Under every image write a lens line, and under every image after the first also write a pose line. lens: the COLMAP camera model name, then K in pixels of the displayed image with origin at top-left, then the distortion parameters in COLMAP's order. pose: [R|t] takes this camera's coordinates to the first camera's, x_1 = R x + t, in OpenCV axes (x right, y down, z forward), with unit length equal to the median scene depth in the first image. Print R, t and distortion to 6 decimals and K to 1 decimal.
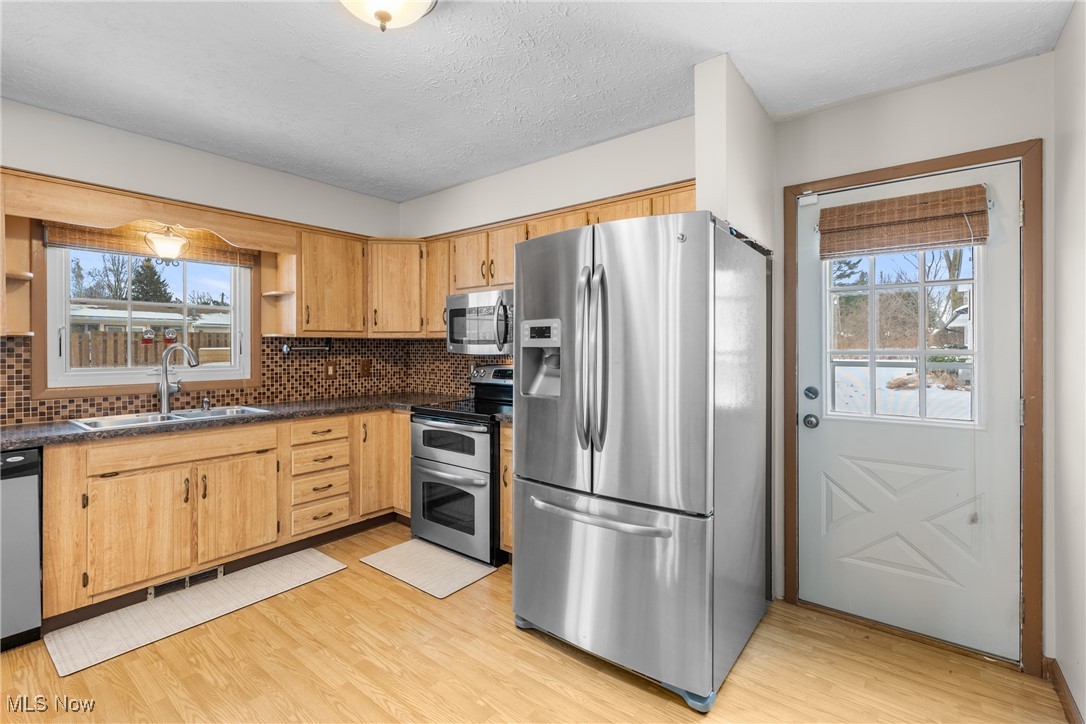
lens RADIAL K [[481.9, 0, 545.3], [0, 481.9, 349.2], [0, 0, 1]] dist [-0.004079, 0.000105]
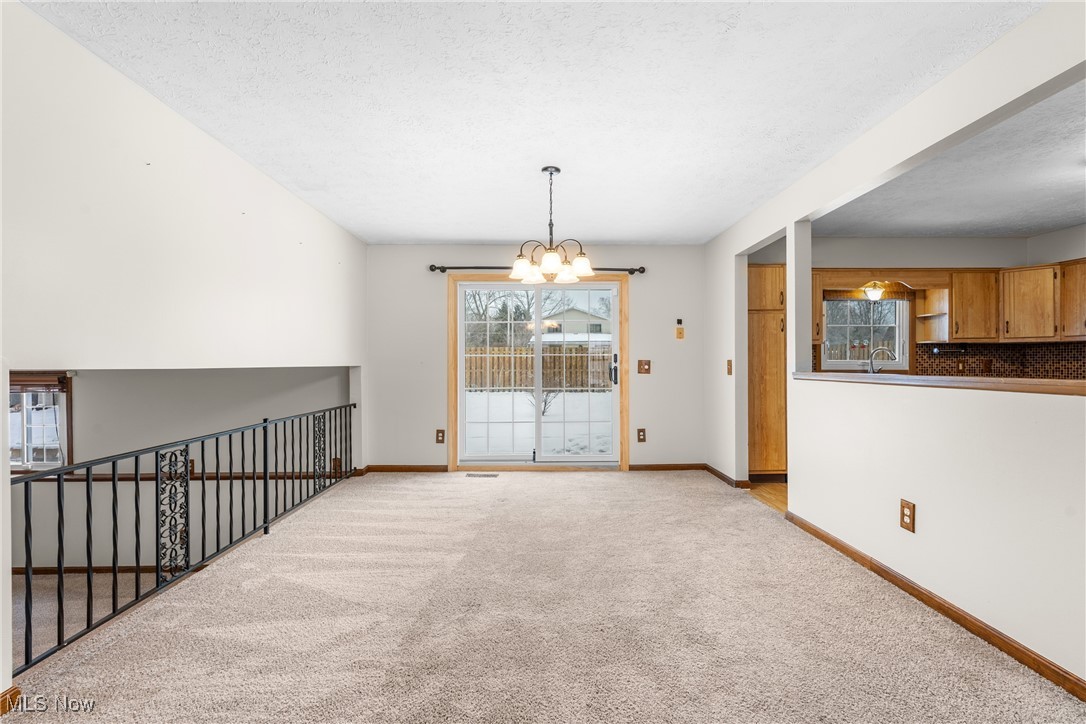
lens RADIAL K [[475.9, 0, 545.4], [0, 475.9, 361.4], [0, 0, 1]] dist [-0.003380, 0.000175]
pose [[0.634044, 0.001236, -0.773296, -0.162922], [-0.003328, 0.999994, -0.001130, 0.039944], [0.773289, 0.003290, 0.634045, -0.945136]]
